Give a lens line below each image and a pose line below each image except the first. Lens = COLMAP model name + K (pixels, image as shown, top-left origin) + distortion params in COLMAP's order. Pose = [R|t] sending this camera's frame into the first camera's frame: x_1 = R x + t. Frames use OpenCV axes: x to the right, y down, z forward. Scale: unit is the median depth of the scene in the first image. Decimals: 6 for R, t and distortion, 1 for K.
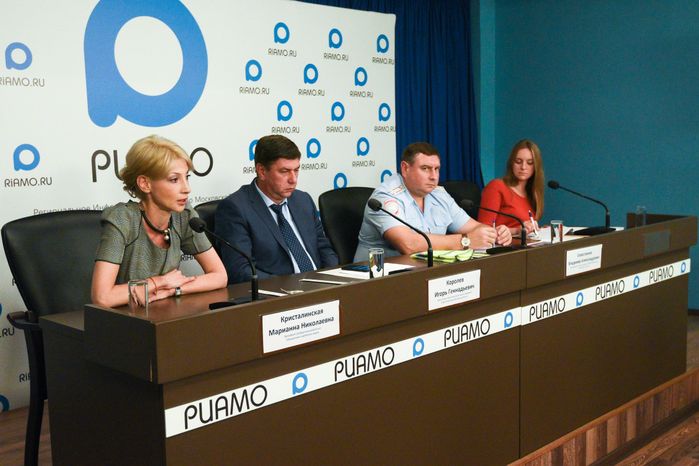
lens RADIAL K [[807.4, 0, 349.5], [0, 807.4, 233.0], [0, 0, 1]] dist [0.025590, 0.021567]
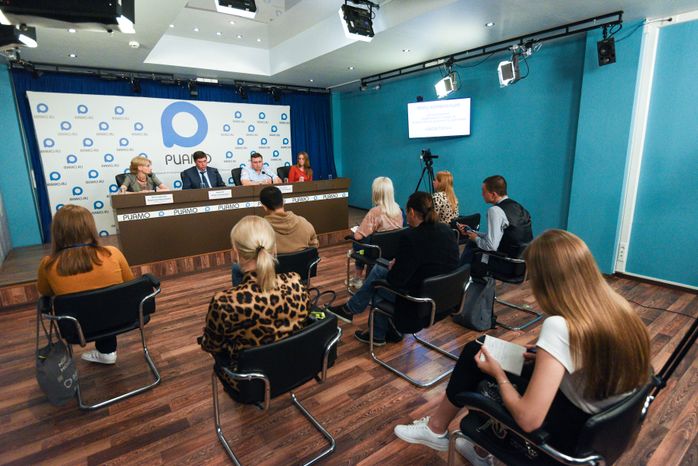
lens RADIAL K [[378.4, 0, 349.0], [0, 378.4, 233.0], [0, 0, 1]] dist [0.002952, -0.001130]
pose [[0.987413, 0.037853, -0.153566, 0.752404], [-0.021350, 0.993951, 0.107727, 0.035556], [0.156715, -0.103092, 0.982249, -0.476610]]
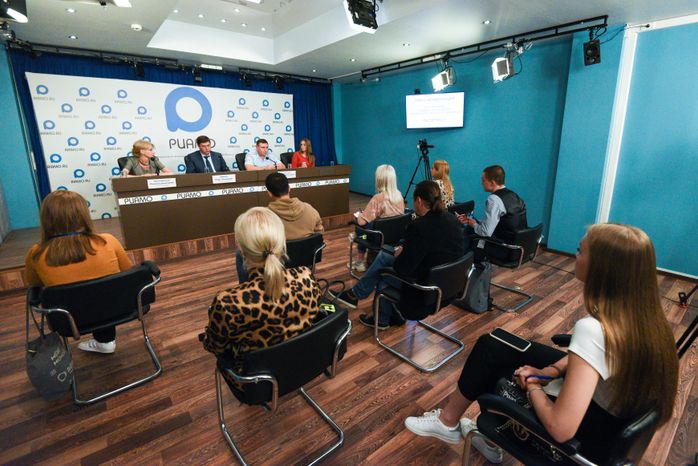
lens RADIAL K [[344.4, 0, 370.0], [0, 344.4, 219.4], [0, 0, 1]] dist [-0.000916, -0.008896]
pose [[0.995633, 0.046060, -0.081194, 0.721947], [-0.036107, 0.992111, 0.120054, 0.030603], [0.086083, -0.116598, 0.989442, -0.417549]]
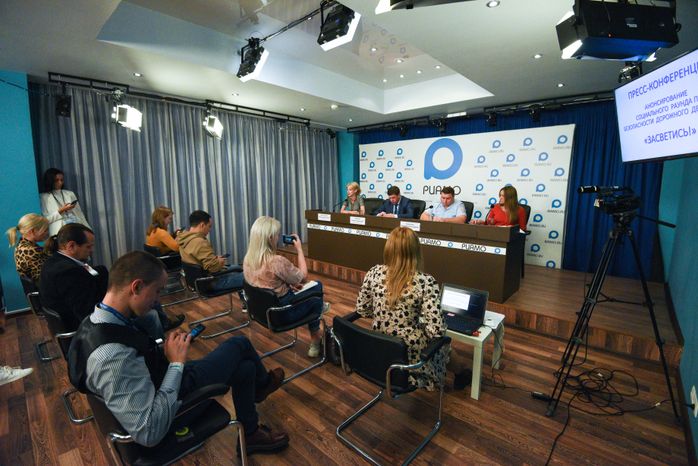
lens RADIAL K [[322.7, 0, 349.0], [0, 322.7, 233.0], [0, 0, 1]] dist [-0.003425, -0.013162]
pose [[0.044425, 0.172076, -0.984081, 1.368835], [-0.117471, 0.979120, 0.165905, -0.107281], [0.992082, 0.108231, 0.063711, 0.655950]]
